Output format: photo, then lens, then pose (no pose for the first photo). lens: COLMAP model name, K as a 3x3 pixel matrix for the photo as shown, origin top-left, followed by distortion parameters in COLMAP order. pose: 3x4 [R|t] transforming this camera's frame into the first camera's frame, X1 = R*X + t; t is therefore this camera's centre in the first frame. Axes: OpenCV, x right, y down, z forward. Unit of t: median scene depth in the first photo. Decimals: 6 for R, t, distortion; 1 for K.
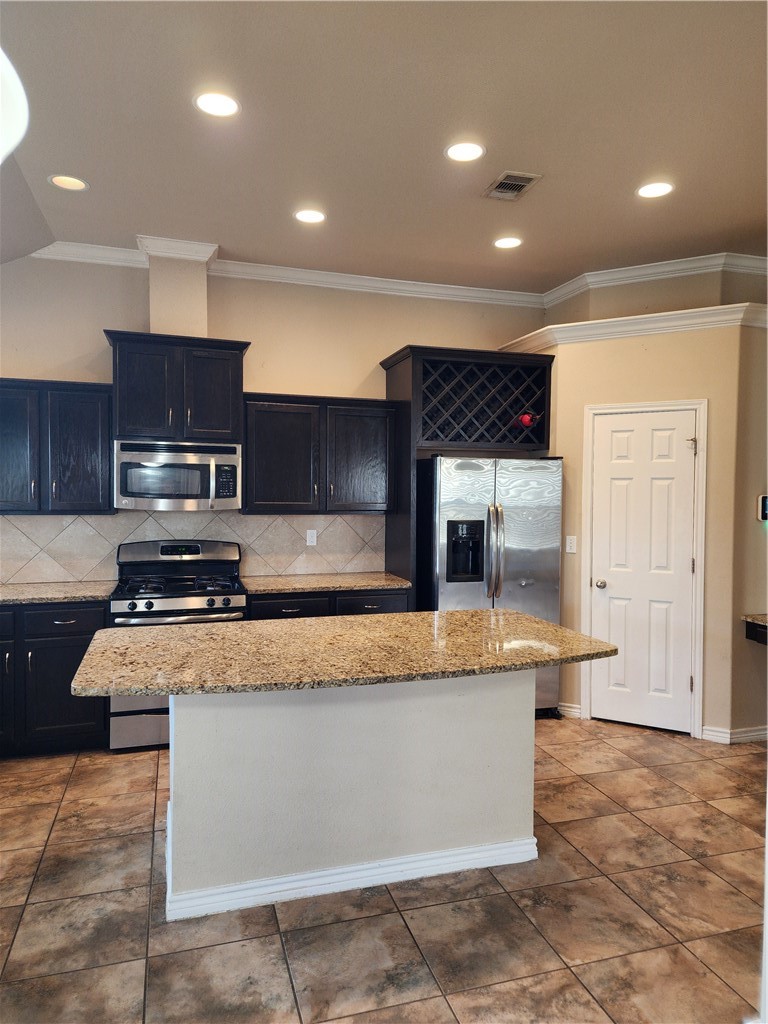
lens RADIAL K [[688.0, 0, 393.4], [0, 688.0, 508.8], [0, 0, 1]] dist [0.068176, -0.052265]
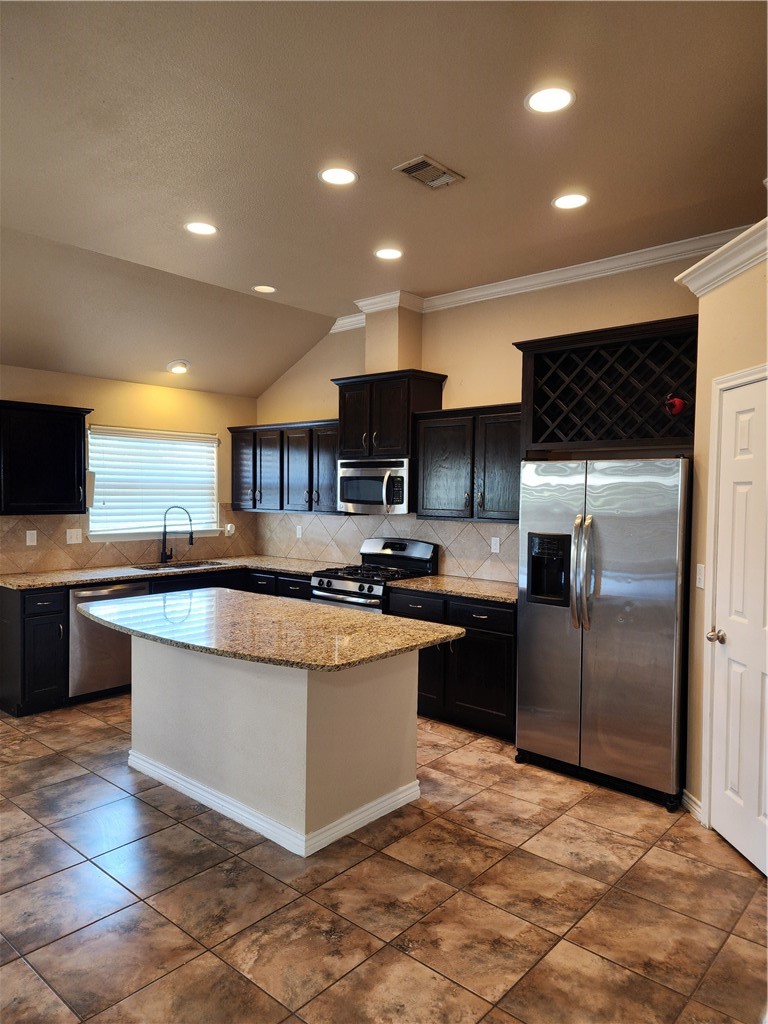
lens RADIAL K [[688.0, 0, 390.7], [0, 688.0, 514.1], [0, 0, 1]] dist [0.068176, -0.052265]
pose [[0.521858, 0.023765, -0.852701, 0.811430], [-0.031277, 0.999473, 0.008714, -0.009434], [0.852459, 0.022122, 0.522327, 0.405861]]
